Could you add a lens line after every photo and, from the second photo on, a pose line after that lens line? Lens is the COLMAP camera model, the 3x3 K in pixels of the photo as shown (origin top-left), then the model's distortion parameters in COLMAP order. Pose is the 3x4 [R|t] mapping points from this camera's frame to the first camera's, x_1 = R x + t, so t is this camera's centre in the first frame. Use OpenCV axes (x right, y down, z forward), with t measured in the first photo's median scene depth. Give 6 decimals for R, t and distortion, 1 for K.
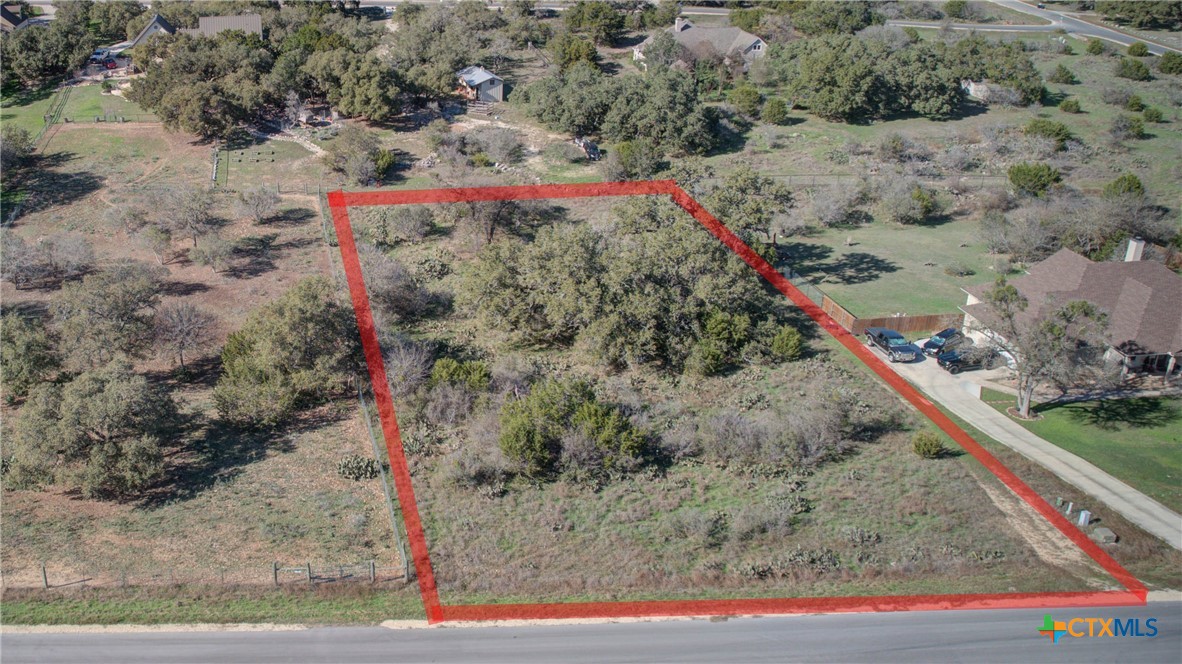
lens RADIAL K [[762.1, 0, 588.2], [0, 762.1, 333.1], [0, 0, 1]] dist [-0.009312, 0.012641]
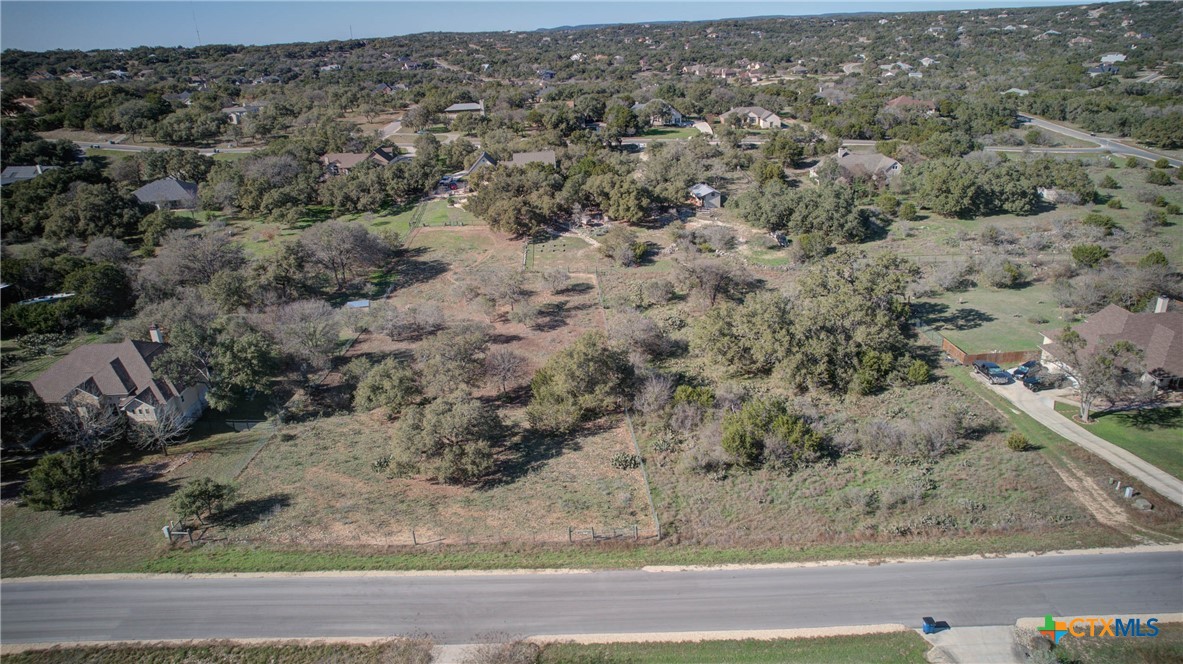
lens RADIAL K [[762.7, 0, 597.7], [0, 762.7, 337.3], [0, 0, 1]] dist [-0.009312, 0.012641]
pose [[0.957390, -0.021147, -0.288022, 0.081577], [0.009028, 0.999020, -0.043340, 0.003725], [0.288656, 0.038893, 0.956643, -0.474324]]
